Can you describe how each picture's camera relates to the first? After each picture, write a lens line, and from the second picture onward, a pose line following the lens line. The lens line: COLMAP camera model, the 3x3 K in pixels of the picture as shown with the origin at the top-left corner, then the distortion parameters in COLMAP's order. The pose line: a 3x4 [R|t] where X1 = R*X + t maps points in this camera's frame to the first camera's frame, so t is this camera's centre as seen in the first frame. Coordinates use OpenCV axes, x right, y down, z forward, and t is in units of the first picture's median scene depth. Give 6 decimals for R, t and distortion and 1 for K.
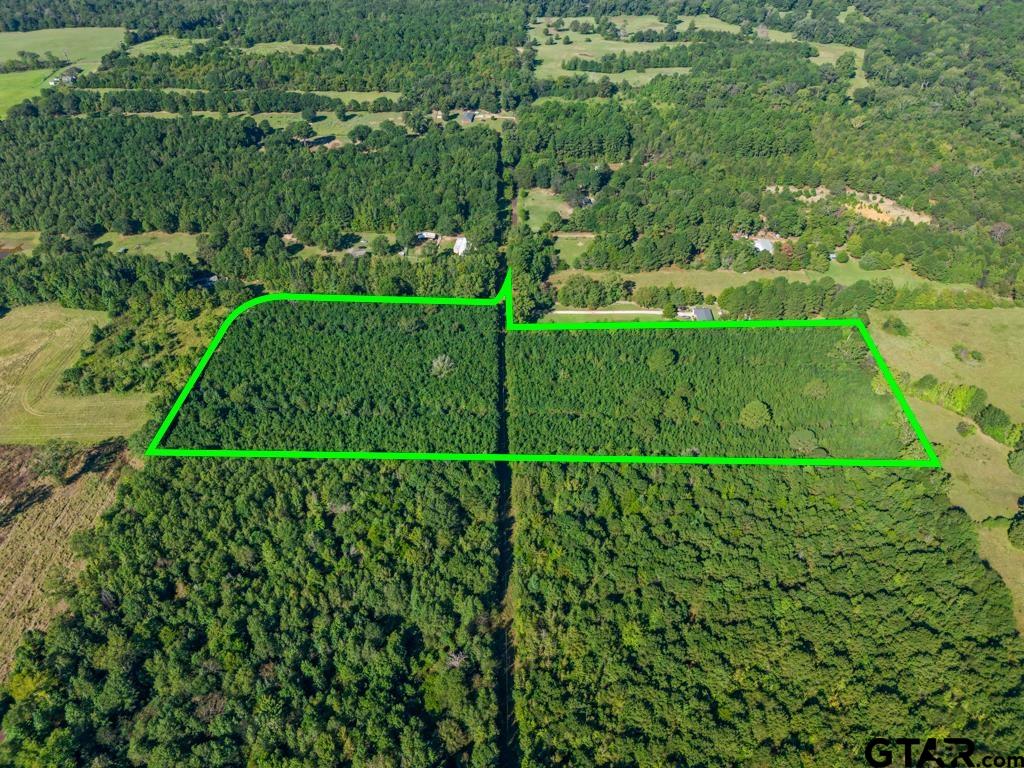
lens RADIAL K [[752.7, 0, 521.0], [0, 752.7, 374.7], [0, 0, 1]] dist [0.061035, -0.048966]
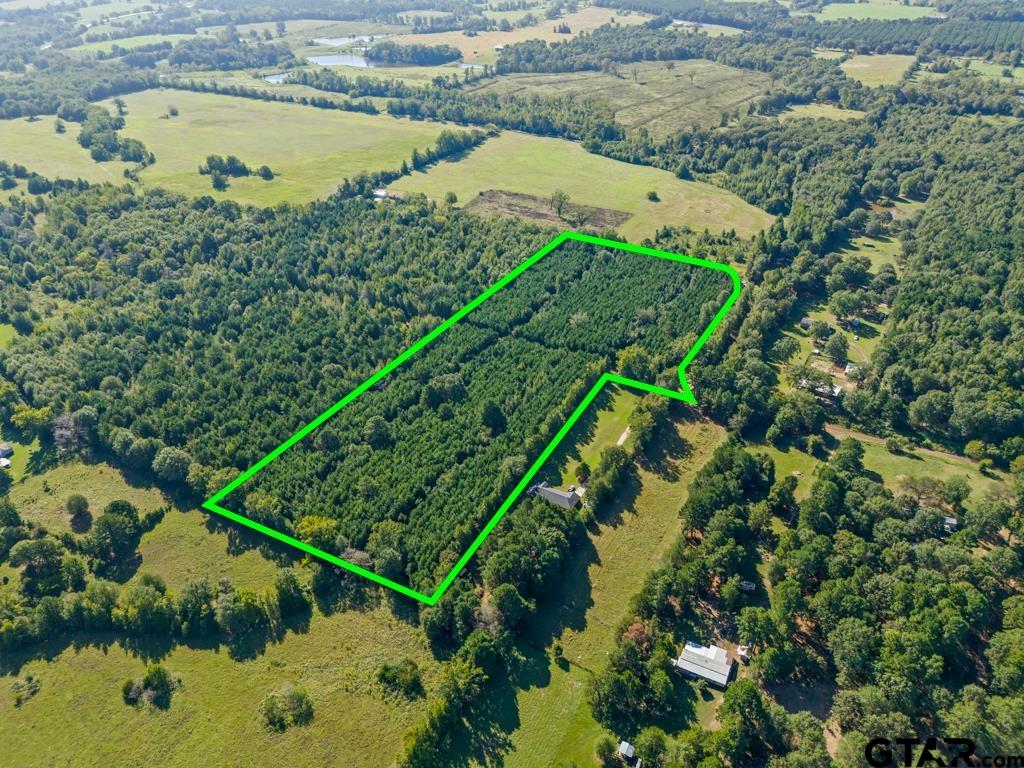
lens RADIAL K [[752.7, 0, 511.3], [0, 752.7, 388.7], [0, 0, 1]] dist [0.061035, -0.048966]
pose [[-0.486903, 0.480335, -0.729522, 0.764523], [-0.520694, 0.510962, 0.683956, -0.627130], [0.701287, 0.712878, 0.001319, 0.882190]]
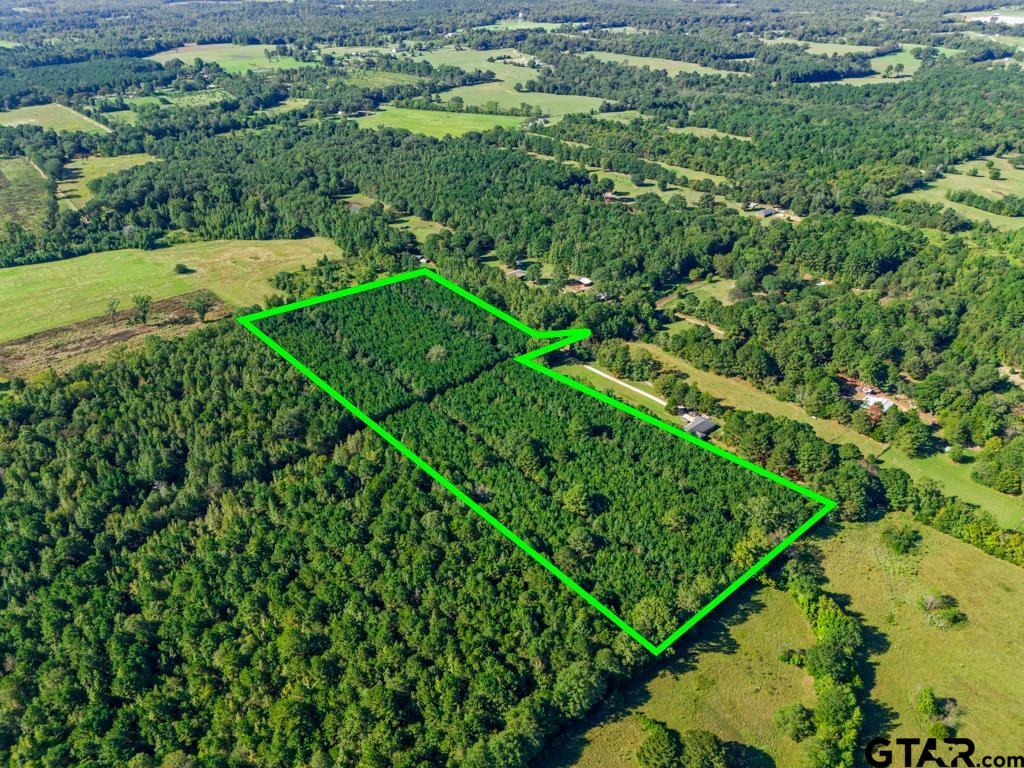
lens RADIAL K [[752.7, 0, 519.8], [0, 752.7, 382.2], [0, 0, 1]] dist [0.061035, -0.048966]
pose [[0.683658, 0.364815, -0.632077, 0.638906], [-0.439992, 0.897026, 0.041838, -0.067169], [0.582253, 0.249506, 0.773775, 0.171168]]
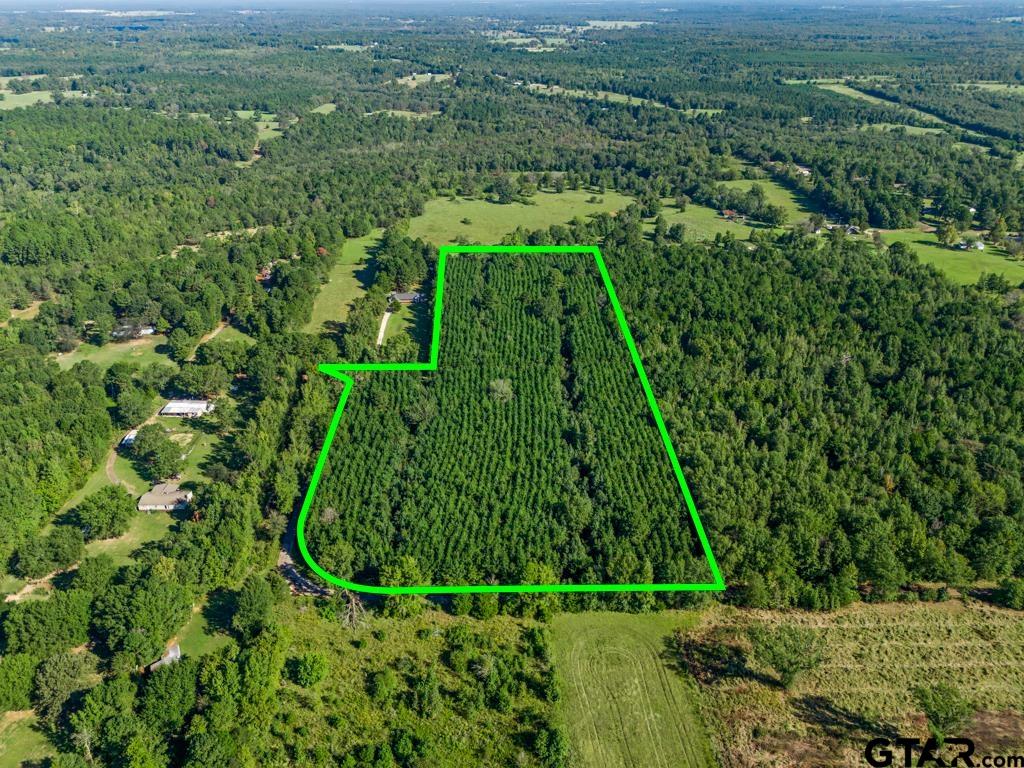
lens RADIAL K [[752.7, 0, 520.7], [0, 752.7, 392.8], [0, 0, 1]] dist [0.061035, -0.048966]
pose [[-0.052383, -0.464825, 0.883852, -0.783442], [0.614670, 0.682535, 0.395381, -0.304016], [-0.787043, 0.563989, 0.249960, 0.670354]]
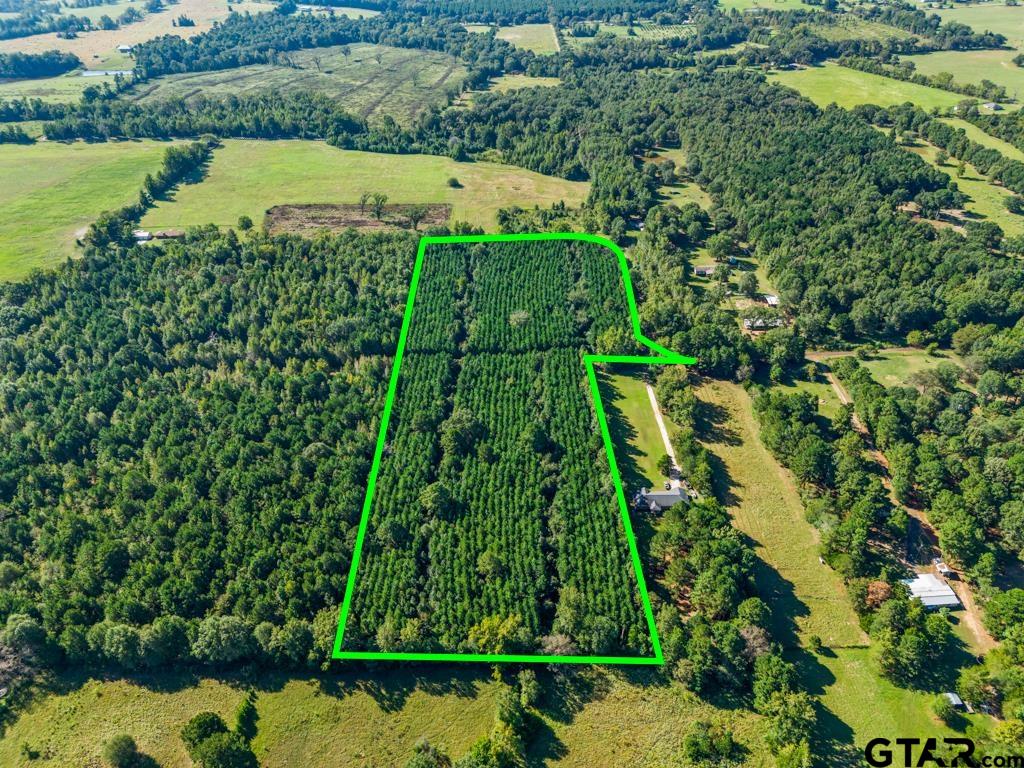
lens RADIAL K [[752.7, 0, 515.7], [0, 752.7, 390.4], [0, 0, 1]] dist [0.061035, -0.048966]
pose [[0.029589, 0.562597, -0.826202, 0.773900], [-0.600910, 0.670534, 0.435076, -0.371759], [0.798769, 0.483599, 0.357910, 0.570955]]
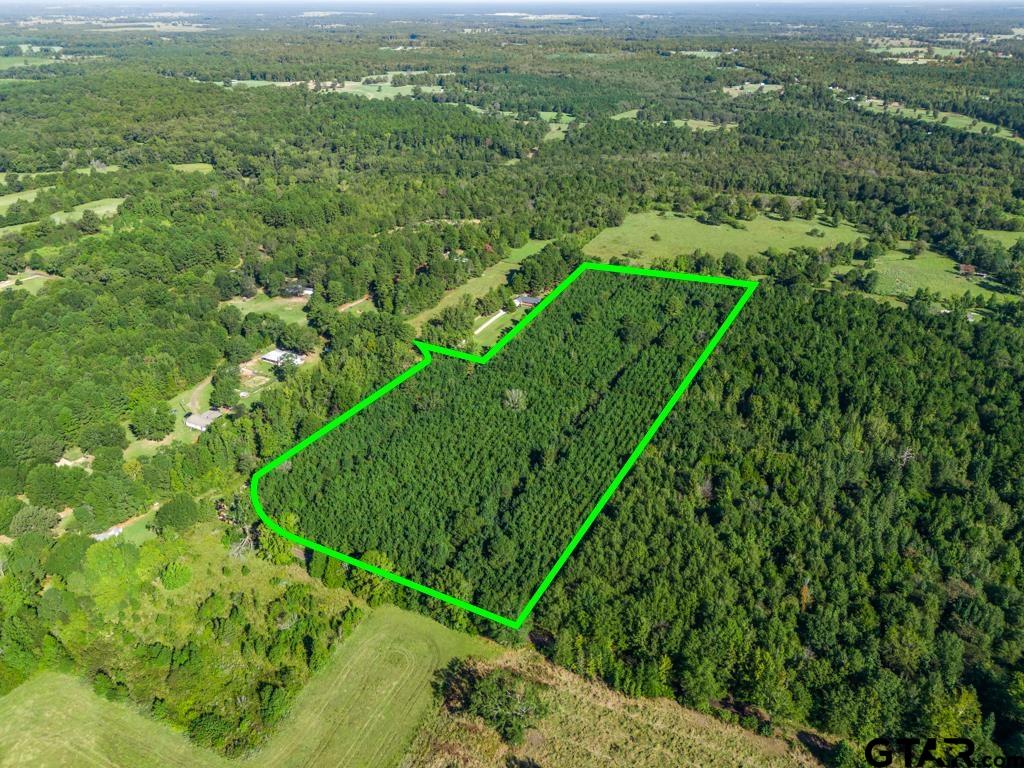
lens RADIAL K [[752.7, 0, 519.3], [0, 752.7, 389.8], [0, 0, 1]] dist [0.061035, -0.048966]
pose [[0.408827, -0.419032, 0.810724, -0.743088], [0.558634, 0.817382, 0.140769, -0.130847], [-0.721657, 0.395348, 0.568252, 0.411063]]
